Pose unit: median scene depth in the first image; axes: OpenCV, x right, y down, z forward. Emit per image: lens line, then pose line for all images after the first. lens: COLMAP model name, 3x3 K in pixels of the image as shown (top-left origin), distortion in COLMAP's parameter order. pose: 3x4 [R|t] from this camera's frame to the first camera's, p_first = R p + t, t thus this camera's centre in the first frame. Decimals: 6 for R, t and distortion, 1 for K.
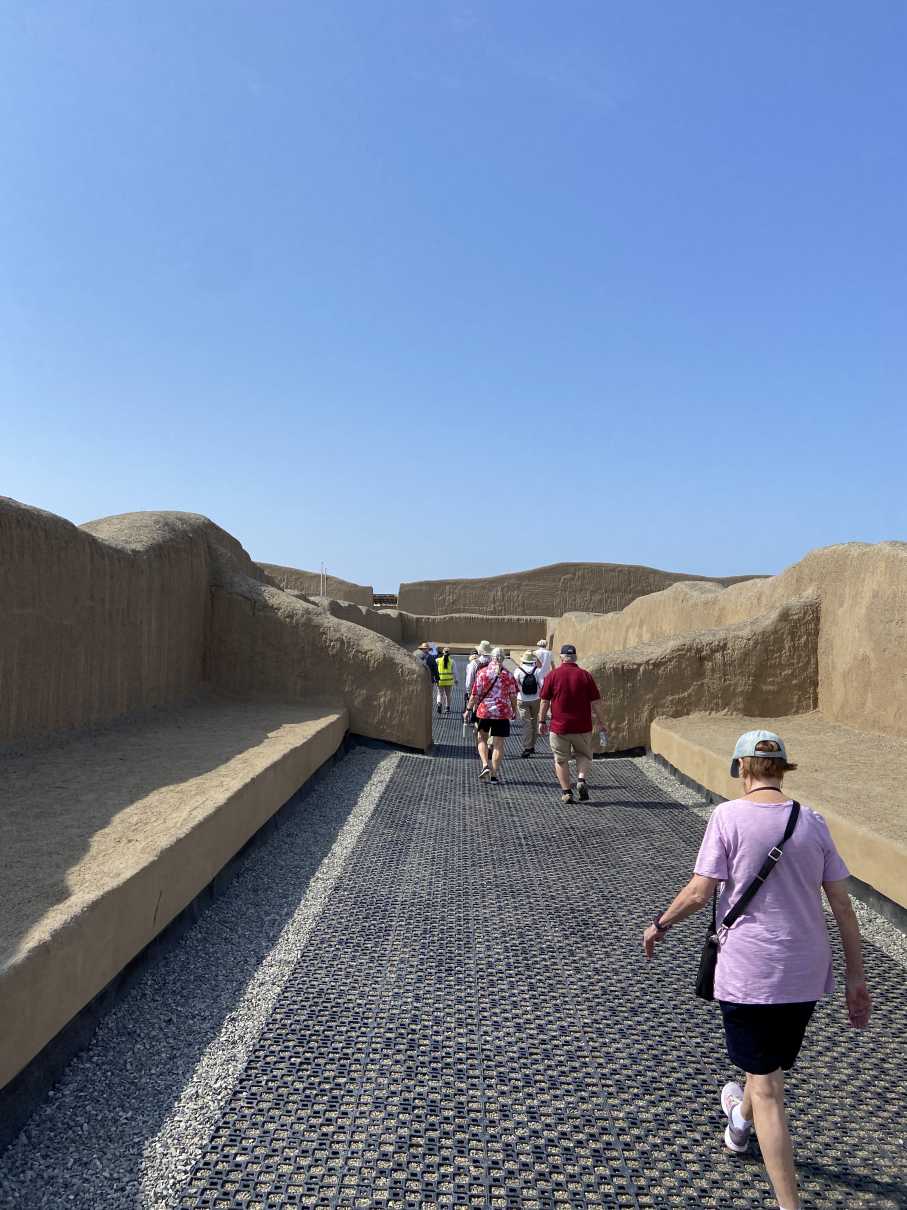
lens RADIAL K [[913.1, 0, 453.1], [0, 913.1, 606.6], [0, 0, 1]] dist [0.006444, 0.000305]
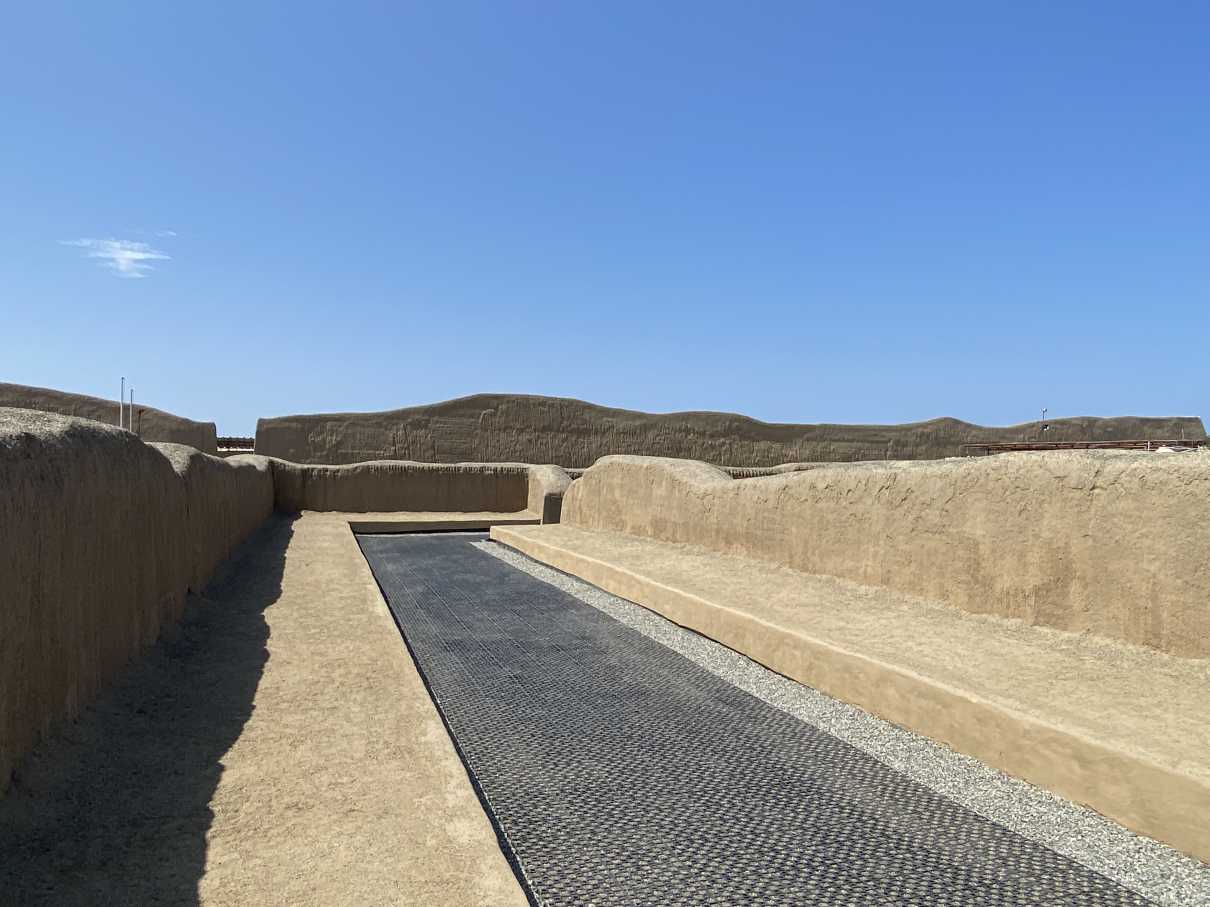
lens RADIAL K [[803.3, 0, 608.1], [0, 803.3, 458.8], [0, 0, 1]] dist [-0.007221, -0.001267]
pose [[0.935056, -0.013050, 0.354260, -0.024912], [0.009849, 0.999893, 0.010837, 0.001645], [-0.354364, -0.006644, 0.935084, 0.318101]]
